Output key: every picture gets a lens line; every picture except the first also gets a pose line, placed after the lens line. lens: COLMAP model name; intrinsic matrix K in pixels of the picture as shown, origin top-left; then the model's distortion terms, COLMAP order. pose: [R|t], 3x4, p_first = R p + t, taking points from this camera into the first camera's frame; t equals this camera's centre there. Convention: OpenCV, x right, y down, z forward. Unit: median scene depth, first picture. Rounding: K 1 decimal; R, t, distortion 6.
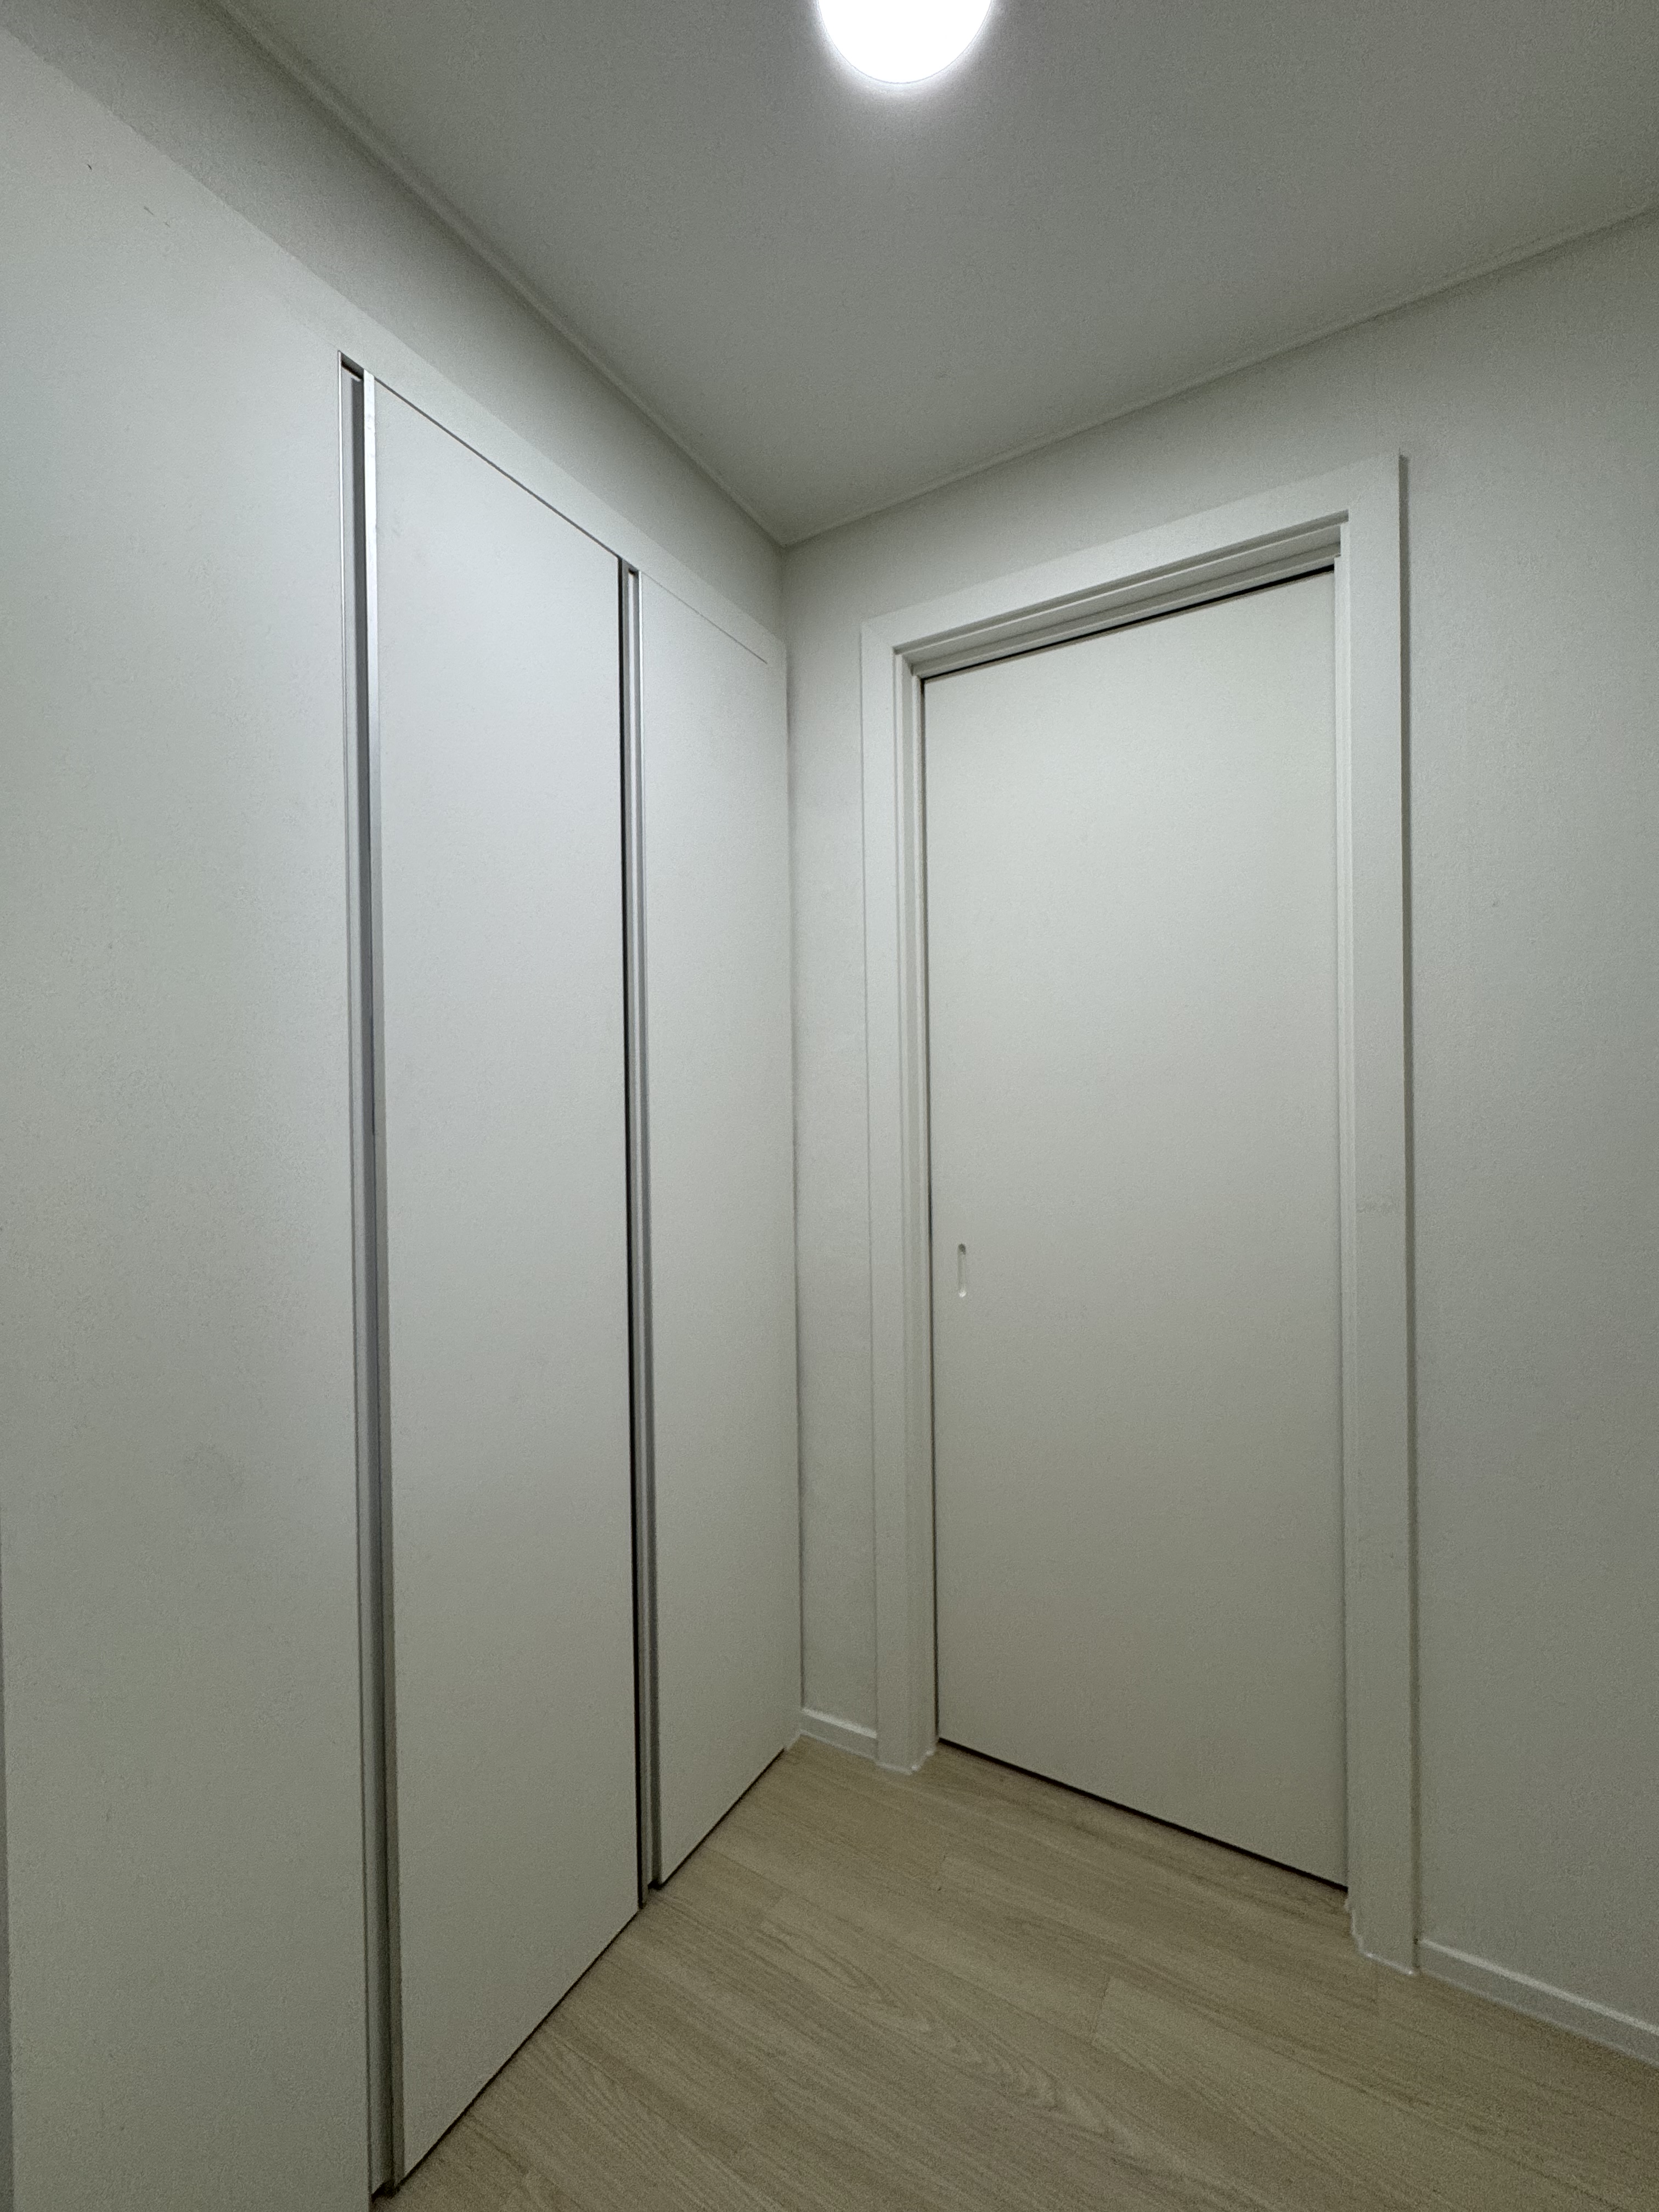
lens RADIAL K [[890.4, 0, 832.5], [0, 890.4, 1107.7], [0, 0, 1]] dist [-0.001236, 0.000025]
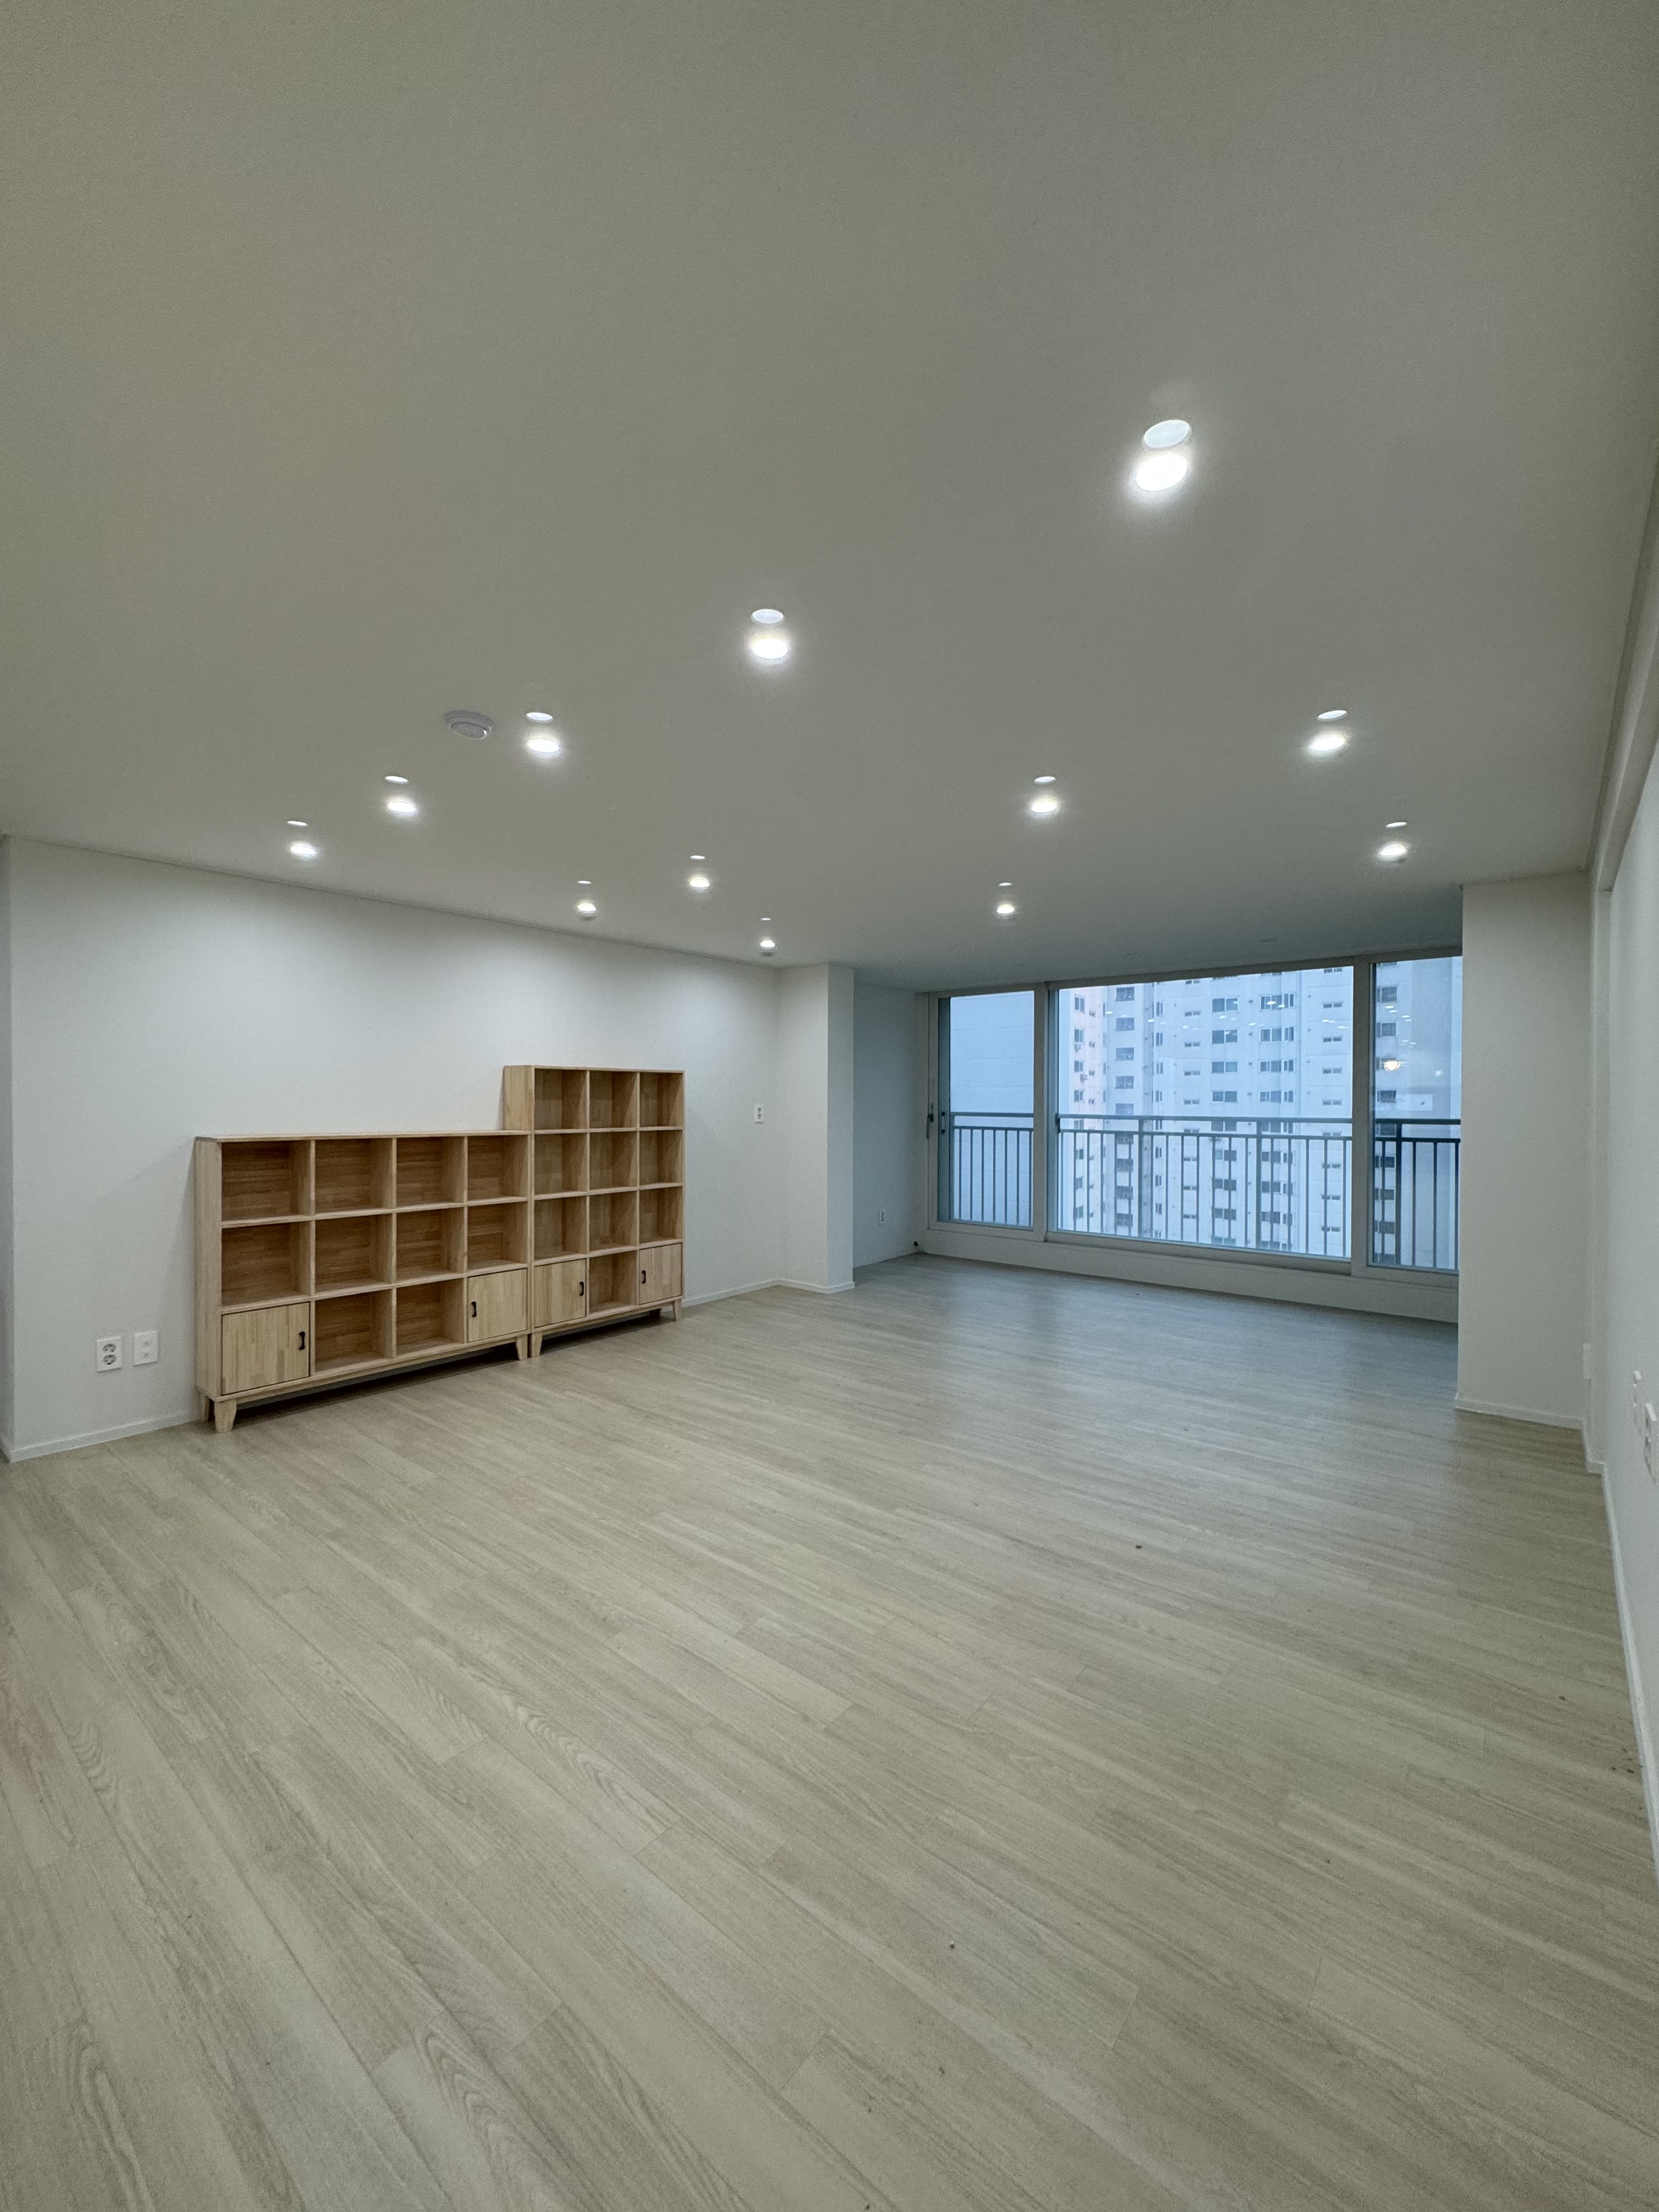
lens RADIAL K [[890.4, 0, 832.5], [0, 890.4, 1107.7], [0, 0, 1]] dist [-0.001236, 0.000025]
pose [[-0.987901, 0.009388, 0.154801, -0.551180], [0.011333, 0.999868, 0.011682, -0.090444], [-0.154671, 0.013295, -0.987877, 2.341955]]
